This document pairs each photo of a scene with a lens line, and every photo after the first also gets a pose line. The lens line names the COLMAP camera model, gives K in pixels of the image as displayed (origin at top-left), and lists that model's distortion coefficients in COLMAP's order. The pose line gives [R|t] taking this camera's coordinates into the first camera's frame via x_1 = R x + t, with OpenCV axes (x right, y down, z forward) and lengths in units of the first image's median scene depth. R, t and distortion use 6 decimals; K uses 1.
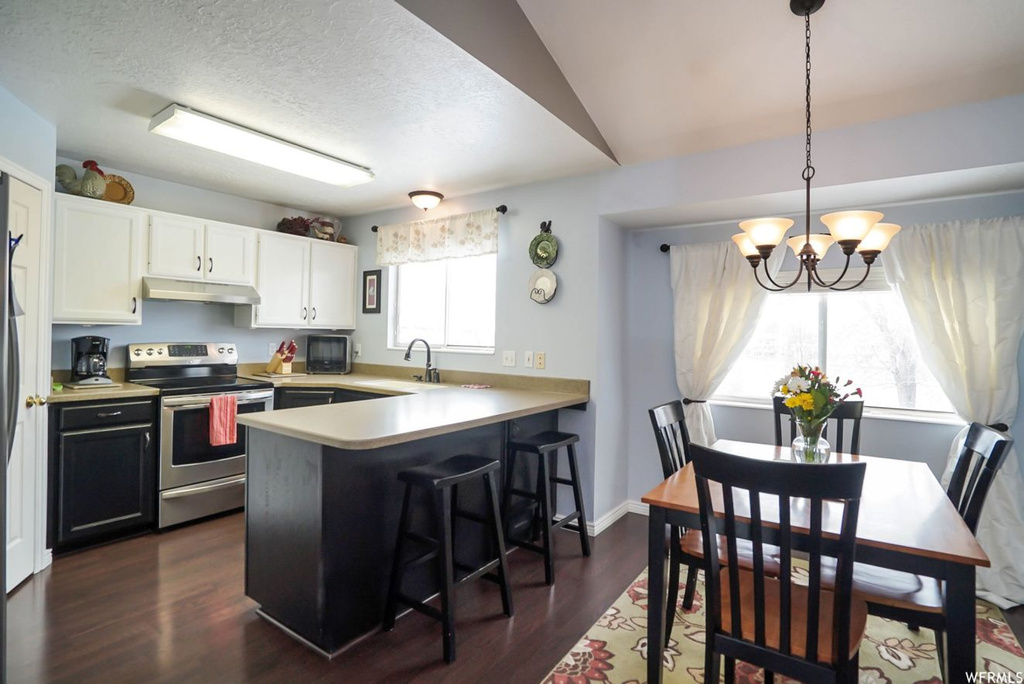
lens RADIAL K [[498.3, 0, 526.1], [0, 498.3, 329.1], [0, 0, 1]] dist [-0.031341, 0.019971]
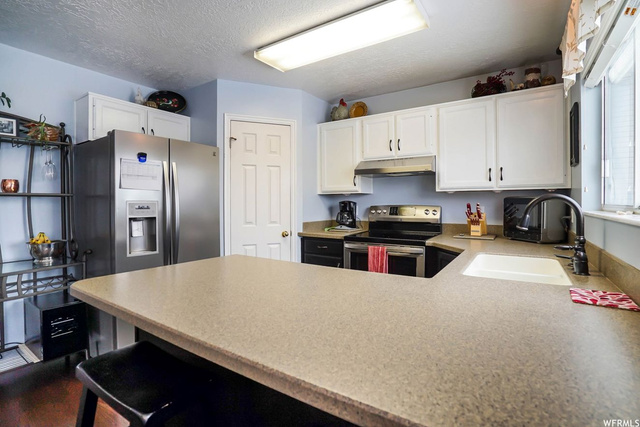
lens RADIAL K [[311.4, 0, 328.8], [0, 311.4, 205.5], [0, 0, 1]] dist [-0.031341, 0.019971]
pose [[0.038030, -0.001265, -0.999276, 0.183183], [0.020895, 0.999782, -0.000470, 0.027040], [0.999058, -0.020862, 0.038048, 0.859733]]
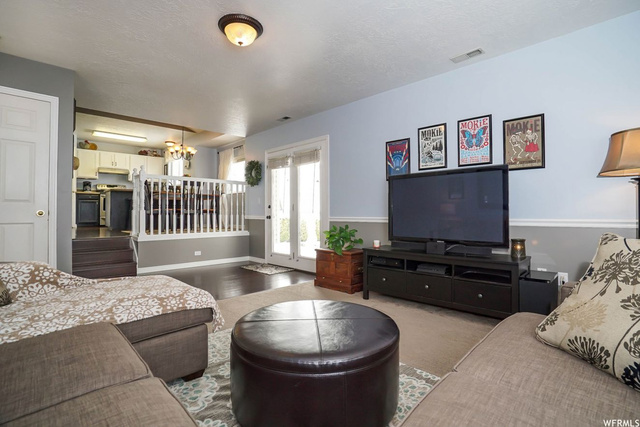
lens RADIAL K [[311.4, 0, 328.8], [0, 311.4, 205.5], [0, 0, 1]] dist [-0.031341, 0.019971]
pose [[0.984462, -0.029434, -0.173113, 1.561084], [0.027231, 0.999515, -0.015086, 0.305522], [0.173473, 0.010137, 0.984786, -1.205083]]
